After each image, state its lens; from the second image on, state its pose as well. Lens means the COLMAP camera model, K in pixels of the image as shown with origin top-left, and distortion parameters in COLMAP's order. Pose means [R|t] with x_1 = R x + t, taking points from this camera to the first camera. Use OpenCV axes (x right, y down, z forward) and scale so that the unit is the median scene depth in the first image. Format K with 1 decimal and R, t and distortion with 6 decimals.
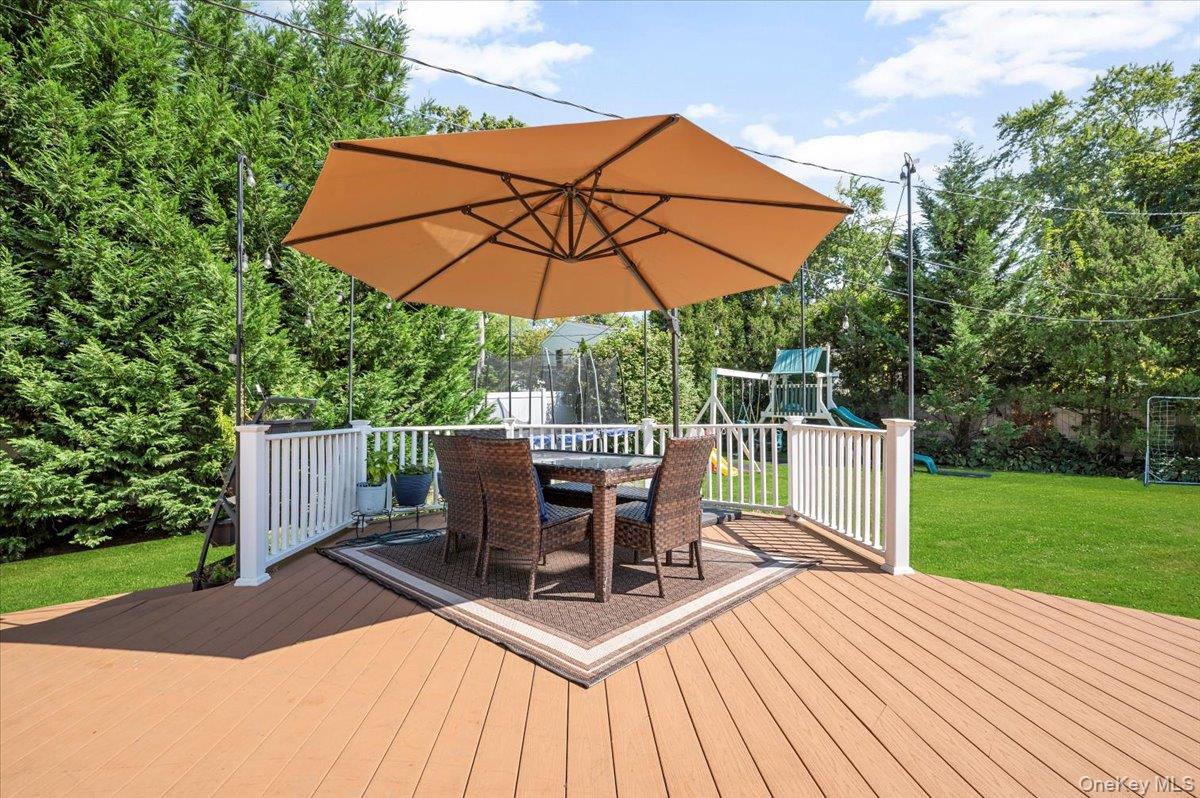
lens RADIAL K [[518.7, 0, 612.2], [0, 518.7, 397.9], [0, 0, 1]] dist [0.017535, -0.008071]
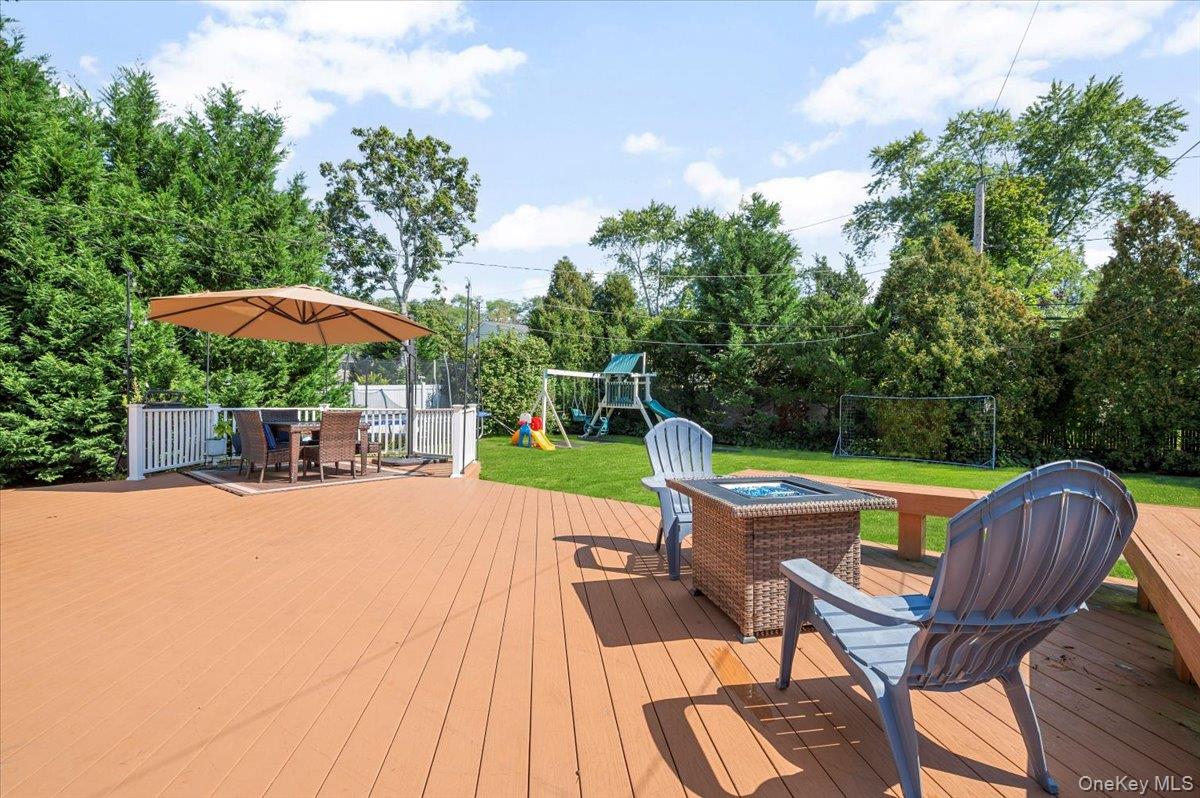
lens RADIAL K [[518.7, 0, 611.9], [0, 518.7, 403.0], [0, 0, 1]] dist [0.017535, -0.008071]
pose [[0.998287, 0.011657, 0.057335, 0.592641], [-0.013199, 0.999560, 0.026577, -0.018589], [-0.057000, -0.027288, 0.998001, -0.651622]]
